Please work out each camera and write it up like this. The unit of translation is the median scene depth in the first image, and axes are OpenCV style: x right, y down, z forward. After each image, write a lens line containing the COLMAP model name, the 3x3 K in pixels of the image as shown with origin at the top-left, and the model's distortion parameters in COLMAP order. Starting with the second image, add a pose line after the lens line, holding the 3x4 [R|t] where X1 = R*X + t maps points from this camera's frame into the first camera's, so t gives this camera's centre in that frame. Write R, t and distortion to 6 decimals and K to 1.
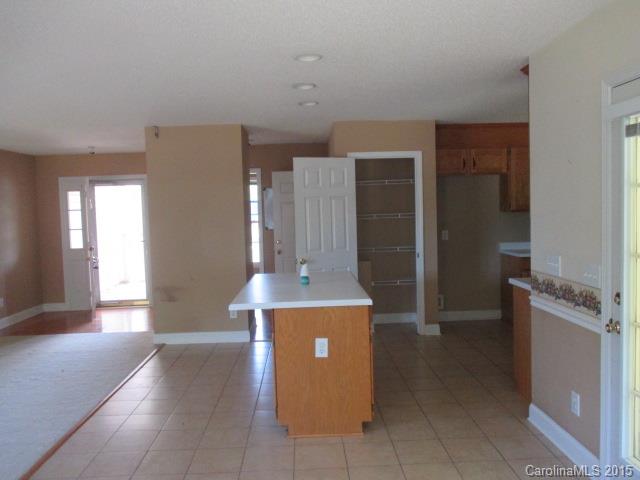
lens RADIAL K [[528.6, 0, 320.0], [0, 528.6, 240.0], [0, 0, 1]] dist [-0.058812, 0.000715]
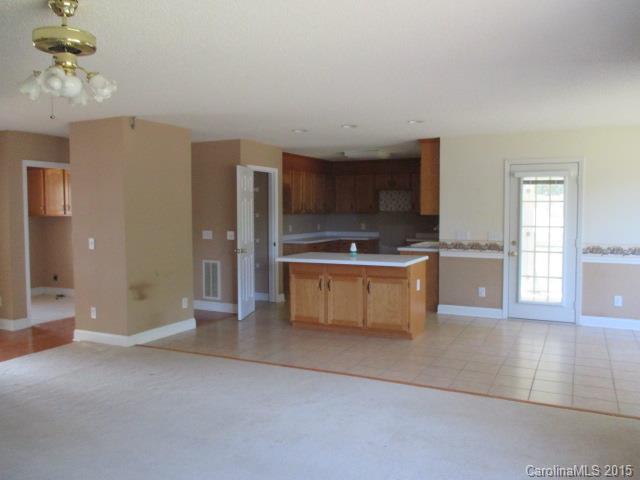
lens RADIAL K [[528.6, 0, 320.0], [0, 528.6, 240.0], [0, 0, 1]] dist [-0.058812, 0.000715]
pose [[0.474401, -0.025071, 0.879952, -0.984796], [0.041929, 0.999103, 0.005861, 0.015734], [-0.879310, 0.034116, 0.475027, 0.250890]]
